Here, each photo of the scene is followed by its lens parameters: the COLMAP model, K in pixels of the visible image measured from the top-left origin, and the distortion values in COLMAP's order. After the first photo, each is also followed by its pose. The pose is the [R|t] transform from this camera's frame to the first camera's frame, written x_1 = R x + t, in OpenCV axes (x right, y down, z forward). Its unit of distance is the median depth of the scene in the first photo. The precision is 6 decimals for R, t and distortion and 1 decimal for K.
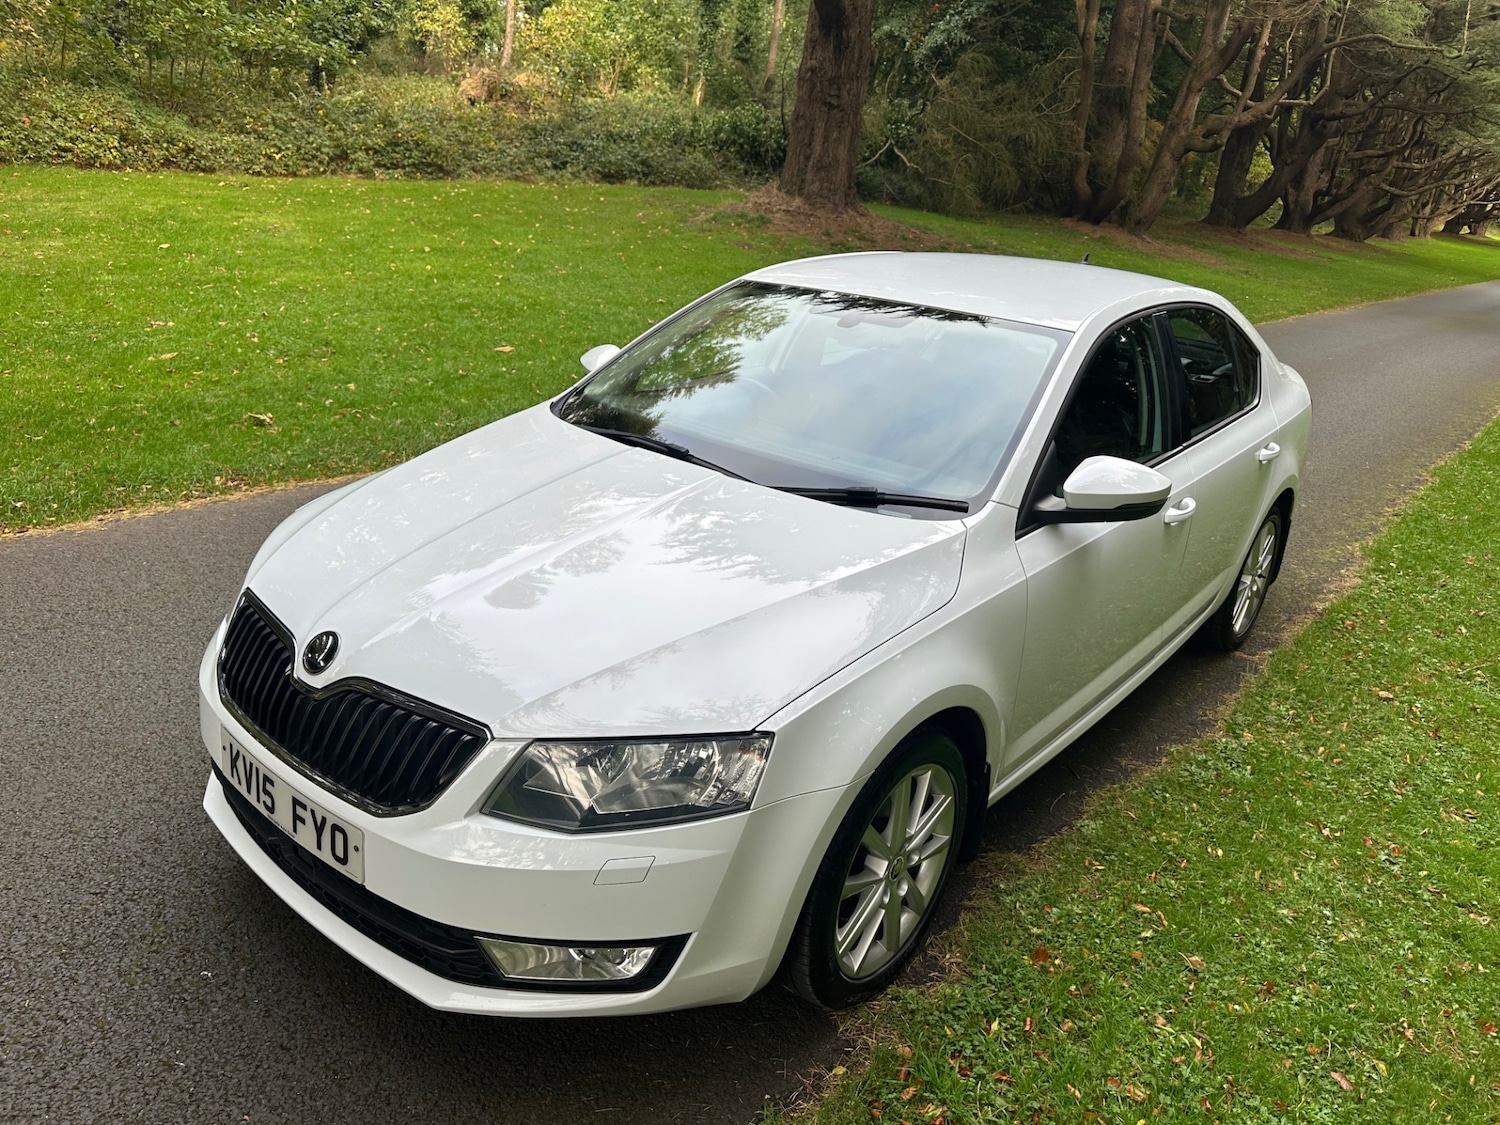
lens RADIAL K [[1060.3, 0, 750.0], [0, 1060.3, 562.5], [0, 0, 1]] dist [0.020374, -0.026092]
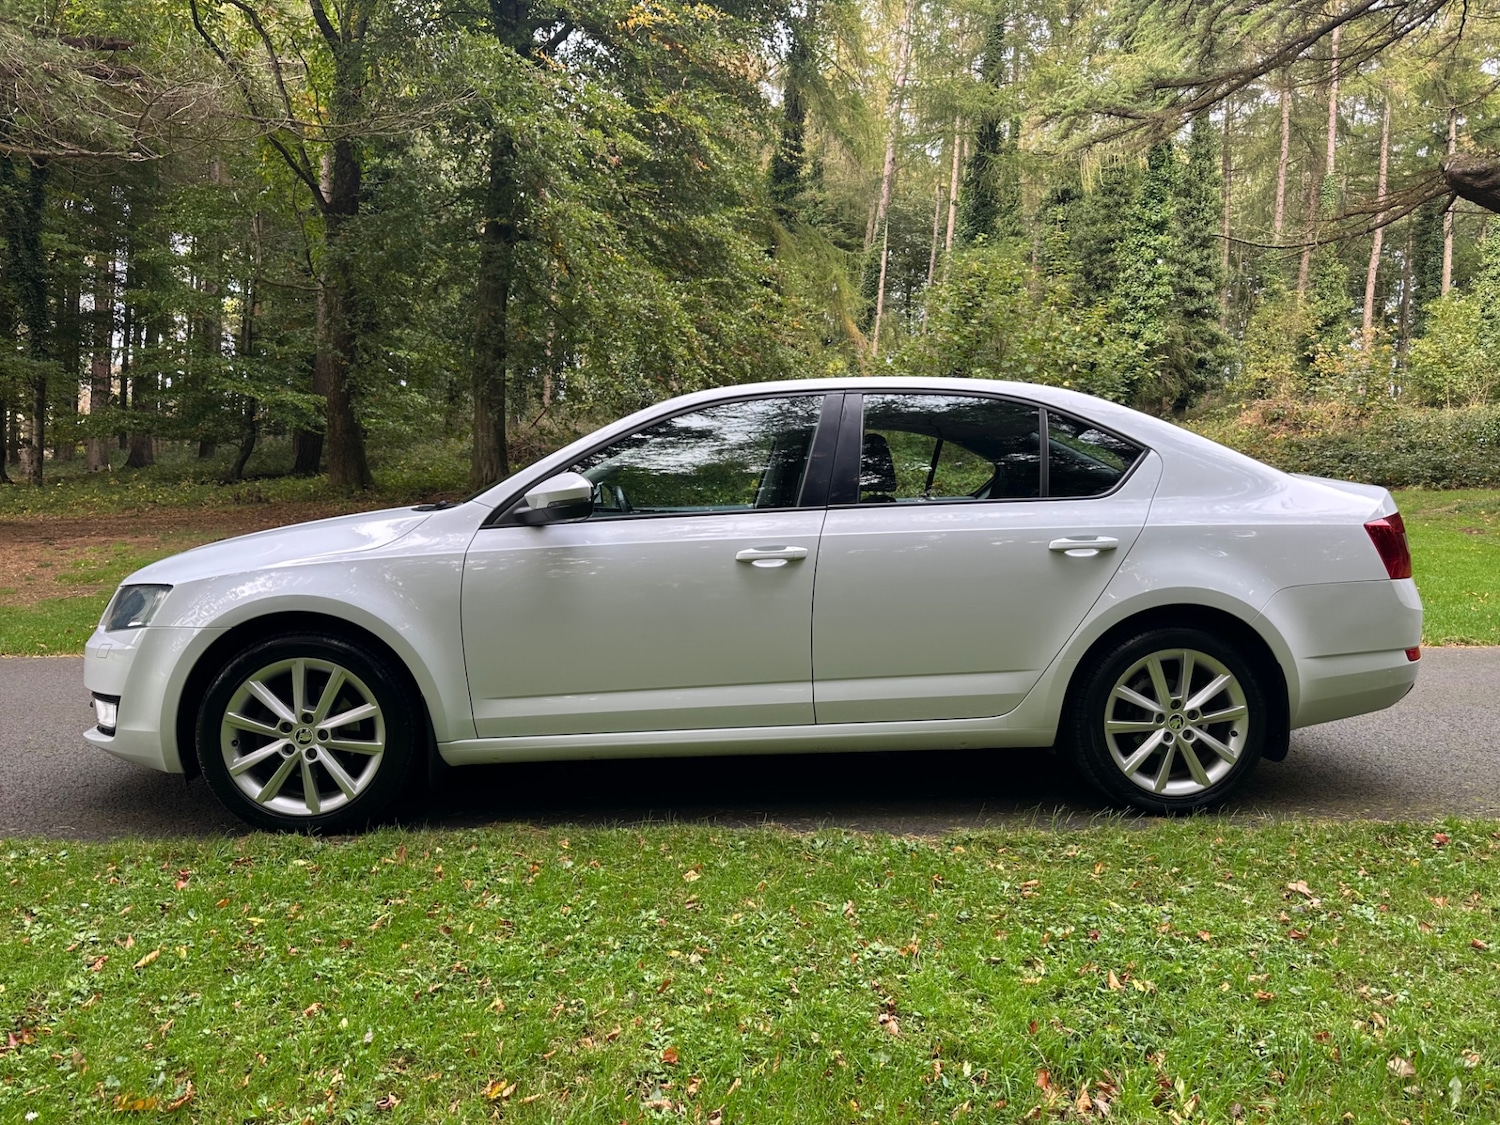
lens RADIAL K [[1080.7, 0, 773.5], [0, 1080.7, 559.9], [0, 0, 1]] dist [0.041904, -0.044775]
pose [[0.705033, -0.040674, -0.708007, 0.900947], [-0.192108, 0.950072, -0.245881, 0.172597], [0.682659, 0.309368, 0.662018, 0.230189]]
